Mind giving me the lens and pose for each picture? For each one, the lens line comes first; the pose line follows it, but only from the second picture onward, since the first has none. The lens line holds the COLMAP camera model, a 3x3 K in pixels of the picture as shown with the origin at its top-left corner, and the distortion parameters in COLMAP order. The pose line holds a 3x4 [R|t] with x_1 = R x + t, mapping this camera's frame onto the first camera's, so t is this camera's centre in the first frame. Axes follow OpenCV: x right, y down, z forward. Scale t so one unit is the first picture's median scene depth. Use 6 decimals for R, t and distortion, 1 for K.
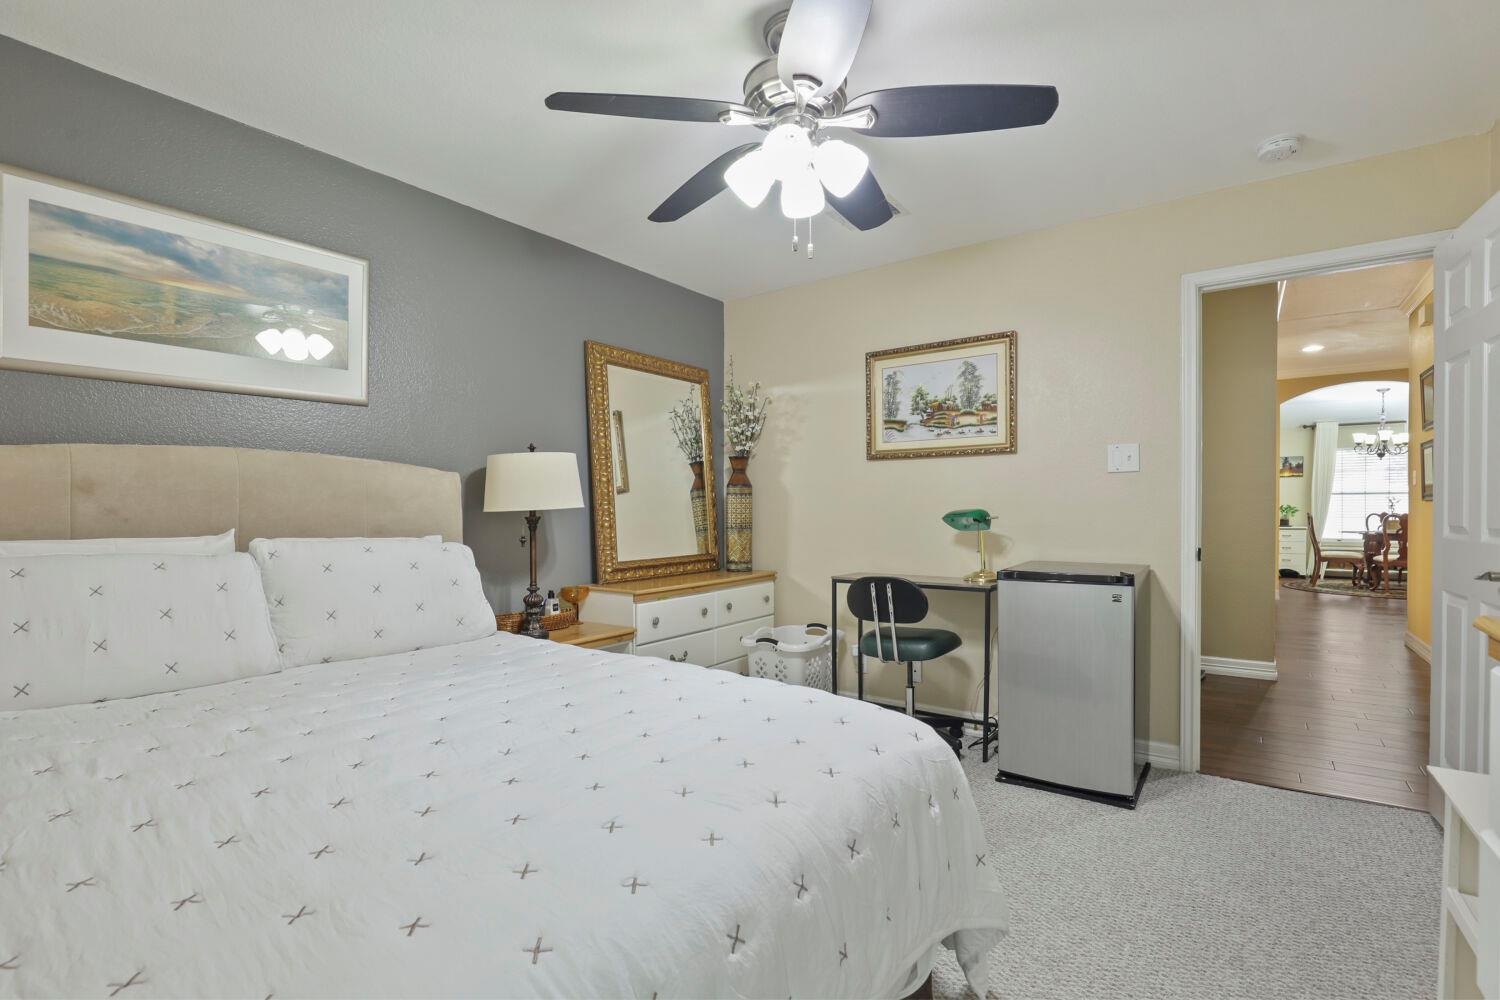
lens RADIAL K [[688.6, 0, 751.2], [0, 688.6, 510.4], [0, 0, 1]] dist [-0.007687, -0.000724]
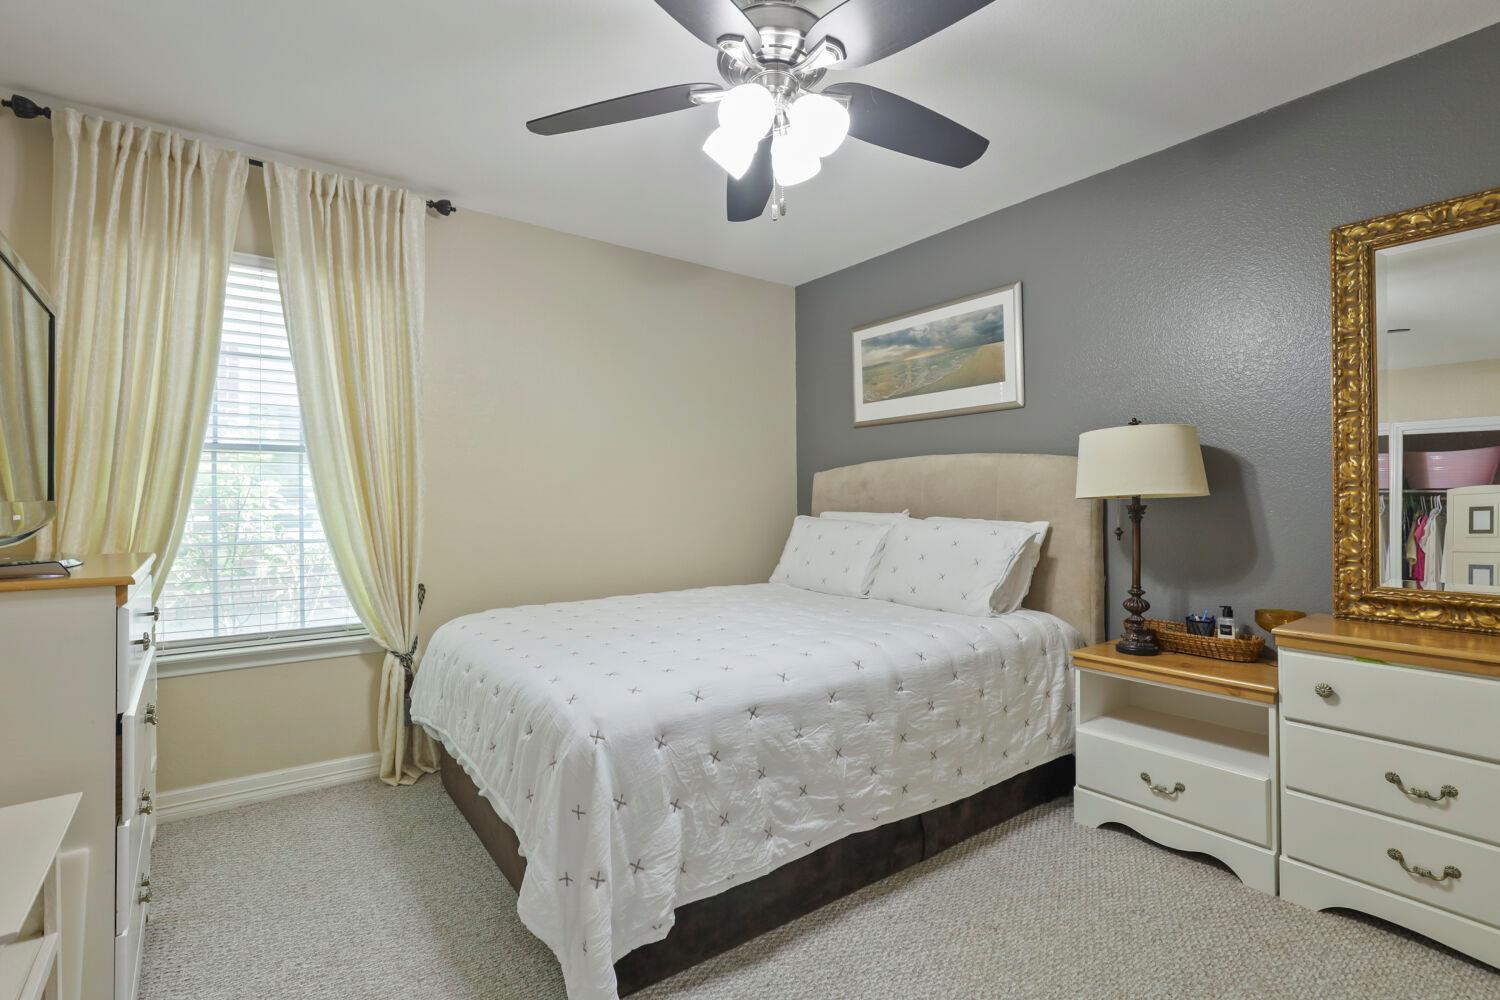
lens RADIAL K [[688.6, 0, 755.2], [0, 688.6, 495.8], [0, 0, 1]] dist [-0.007687, -0.000724]
pose [[-0.266697, -0.007965, -0.963748, 0.835741], [-0.005788, 0.999961, -0.006662, 0.009148], [0.963763, 0.003801, -0.266732, 1.088834]]
